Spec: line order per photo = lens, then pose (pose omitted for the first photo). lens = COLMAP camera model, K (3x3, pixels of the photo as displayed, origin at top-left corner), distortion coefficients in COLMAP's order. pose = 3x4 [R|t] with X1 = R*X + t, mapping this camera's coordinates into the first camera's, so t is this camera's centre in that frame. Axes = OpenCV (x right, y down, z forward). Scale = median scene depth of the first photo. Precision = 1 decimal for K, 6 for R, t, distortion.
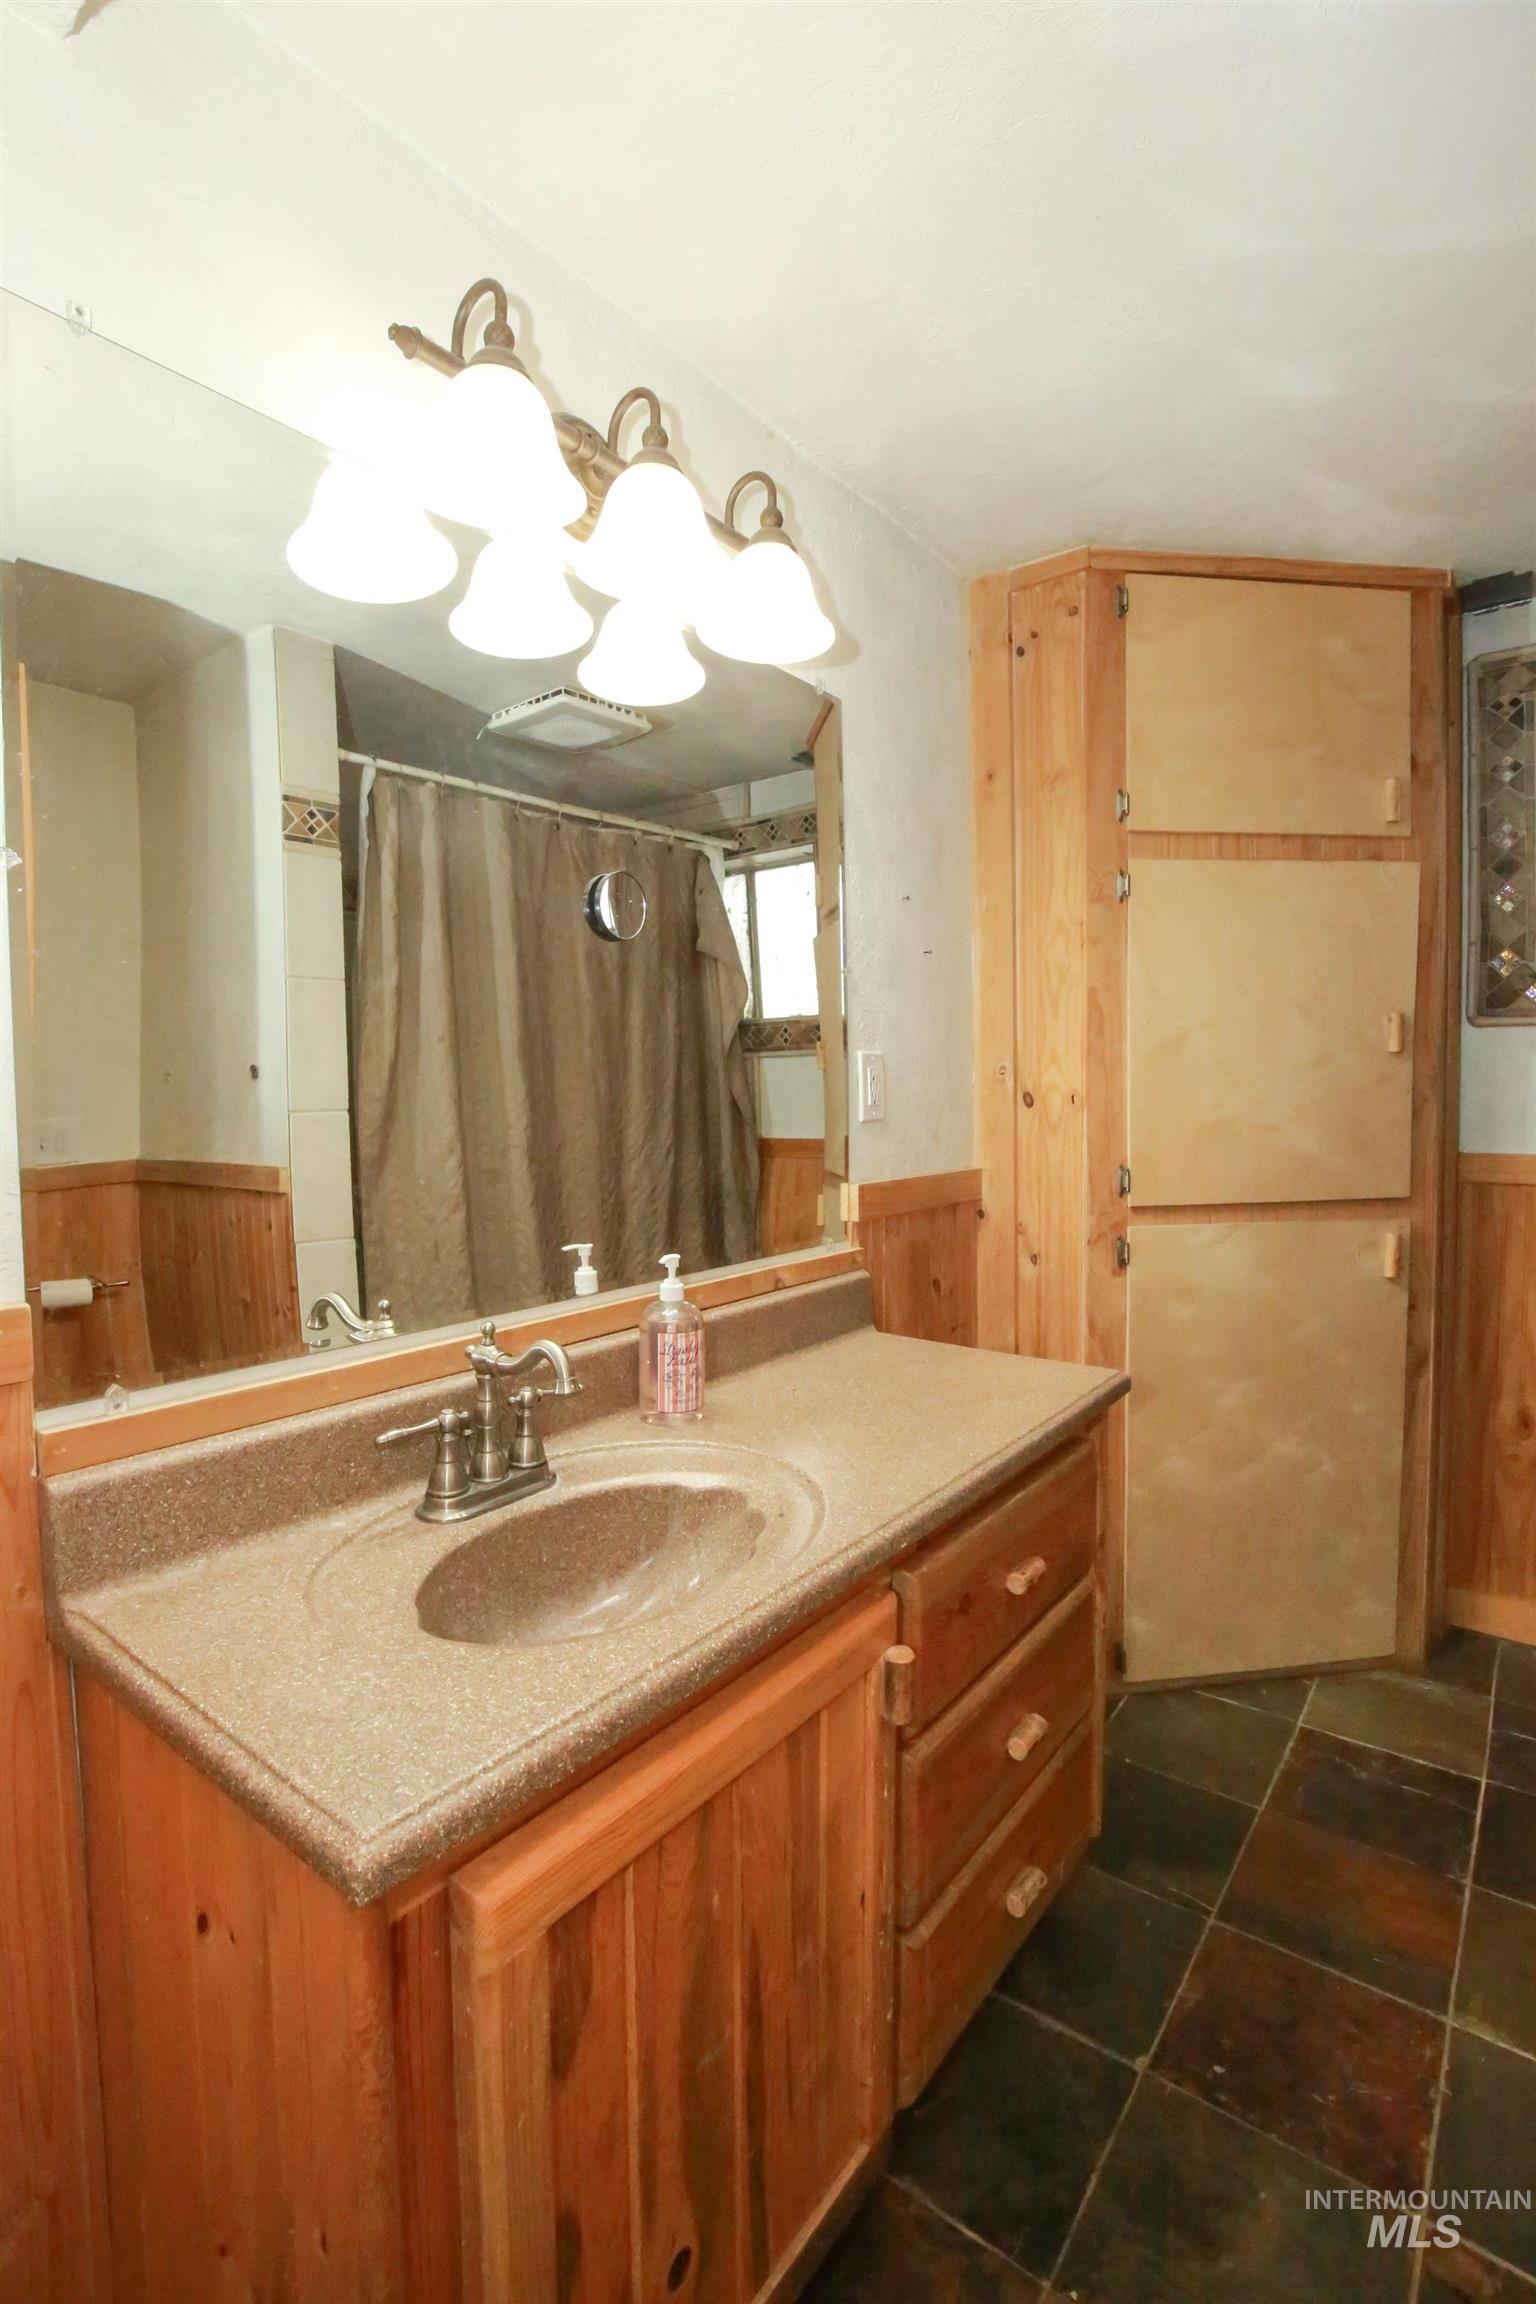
lens RADIAL K [[1072.3, 0, 764.6], [0, 1072.3, 1129.6], [0, 0, 1]] dist [-0.032167, 0.007604]
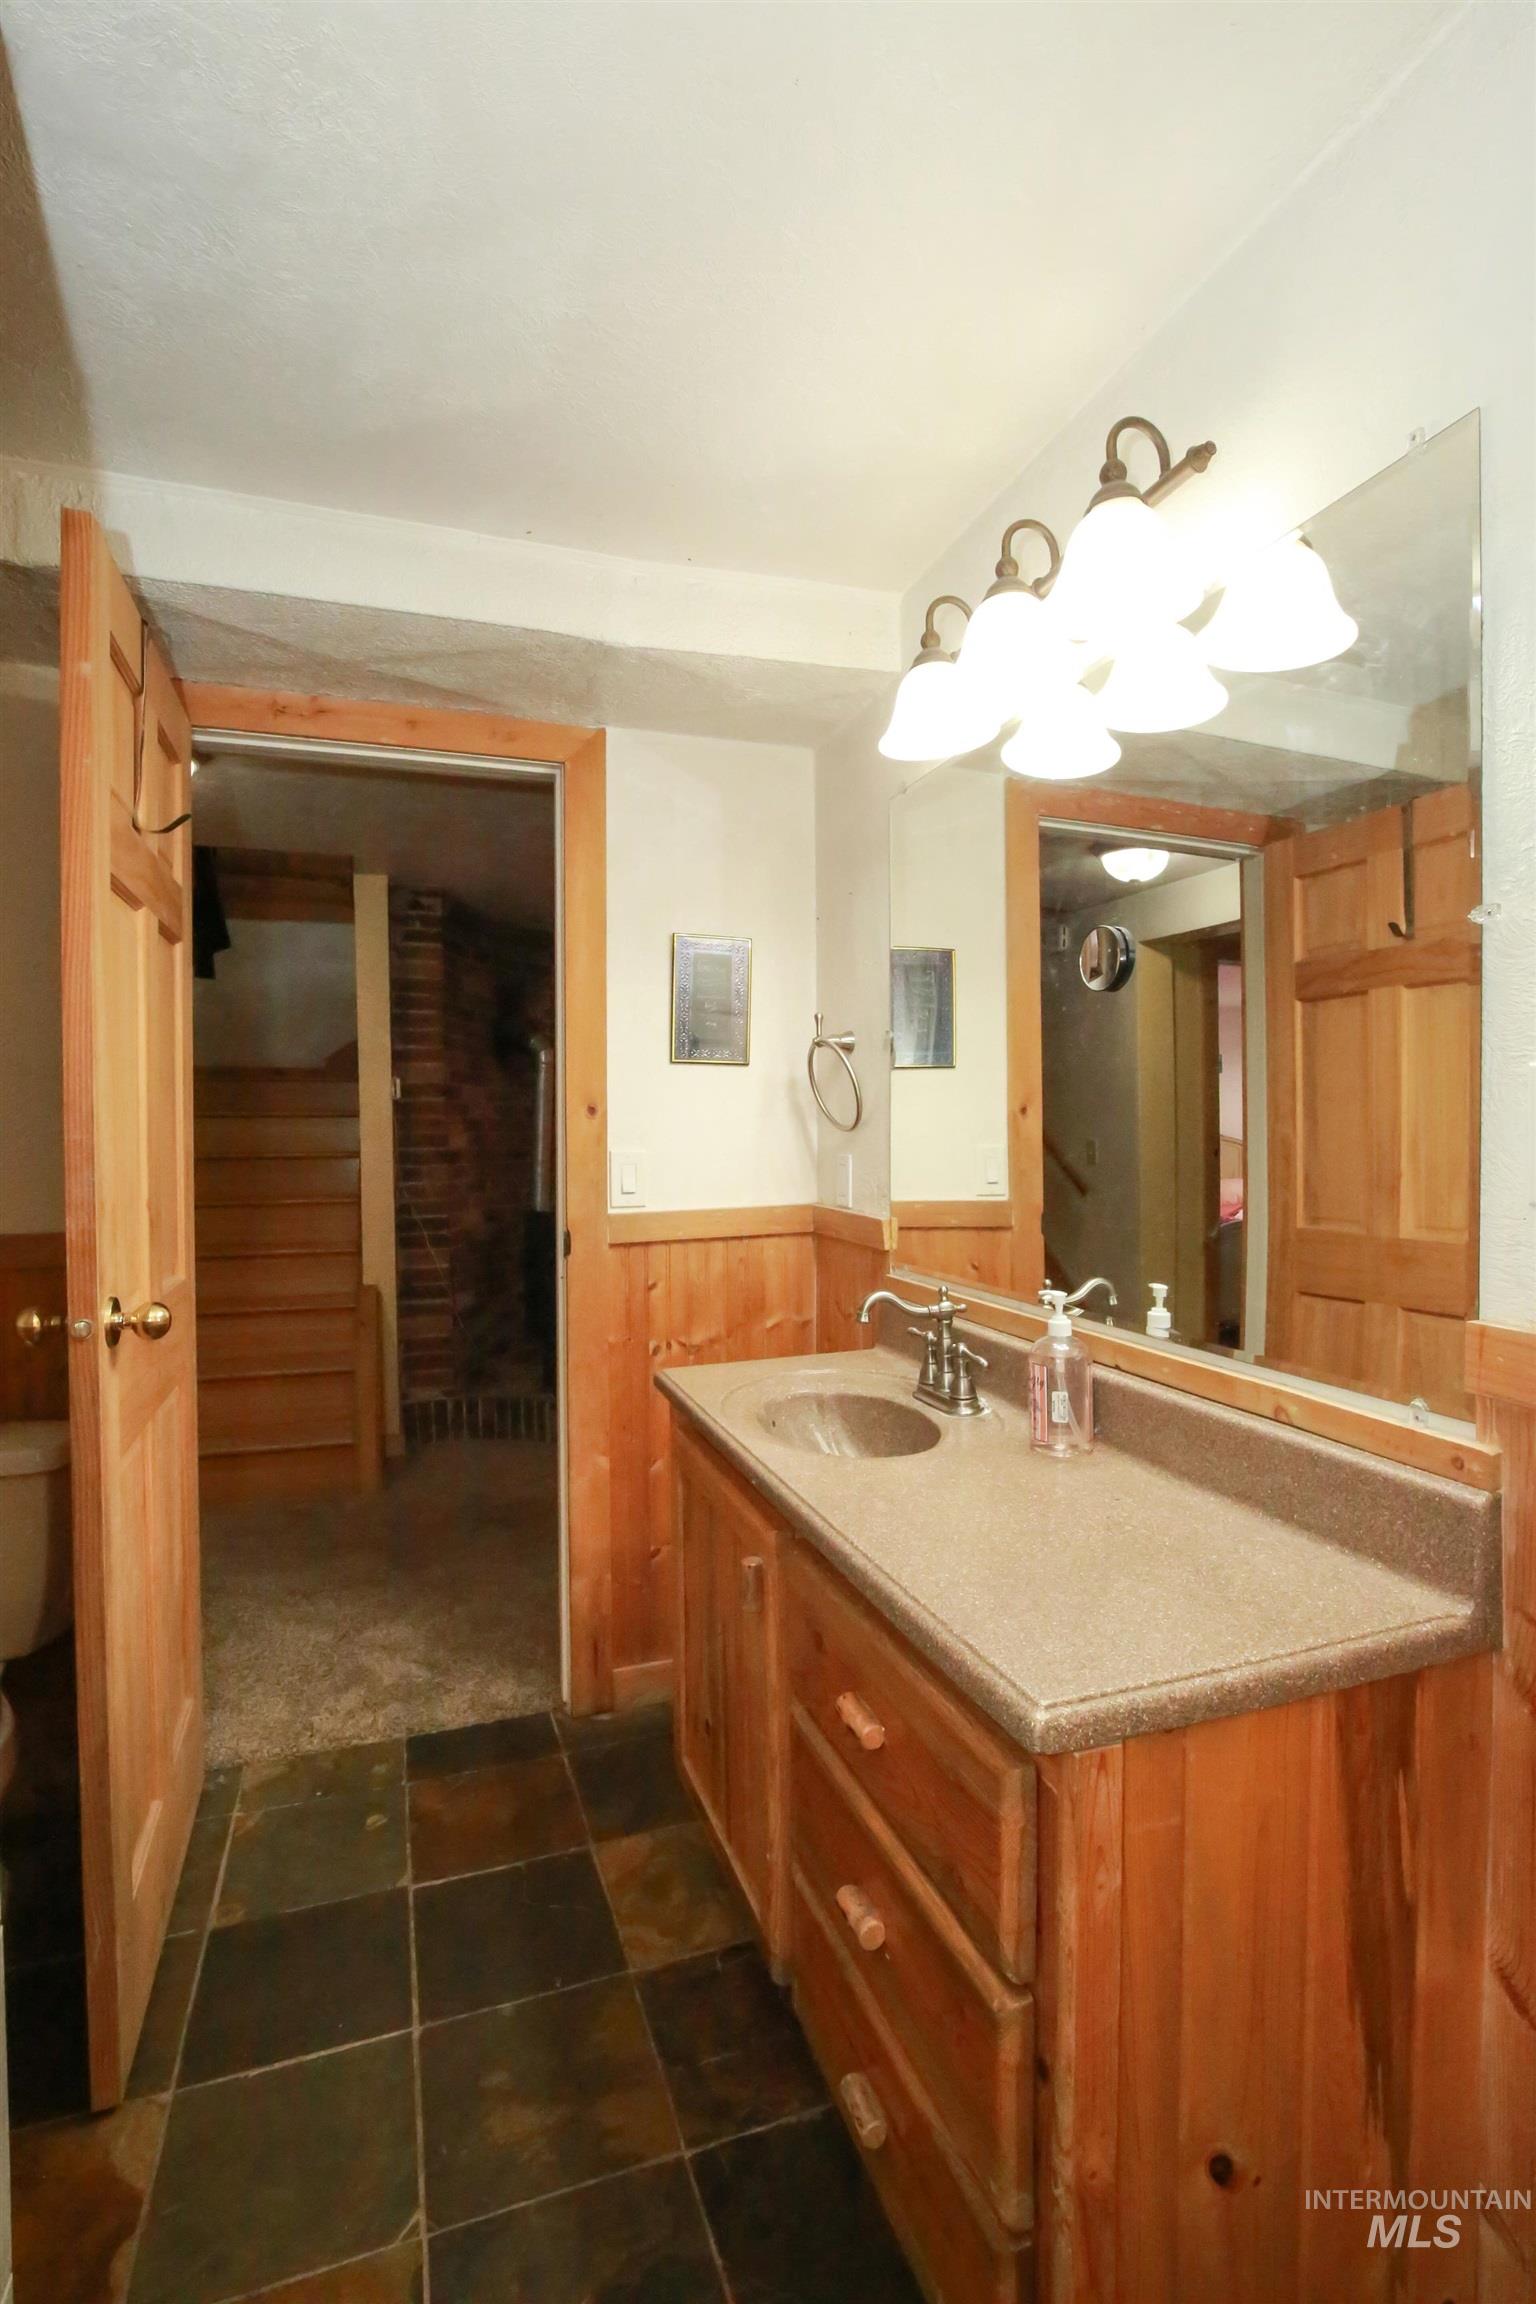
lens RADIAL K [[1072.3, 0, 764.6], [0, 1072.3, 1129.6], [0, 0, 1]] dist [-0.032167, 0.007604]
pose [[-0.556080, 0.012817, -0.831030, 0.904505], [-0.018703, 0.999435, 0.027930, -0.064028], [0.830918, 0.031074, -0.555526, 1.283938]]
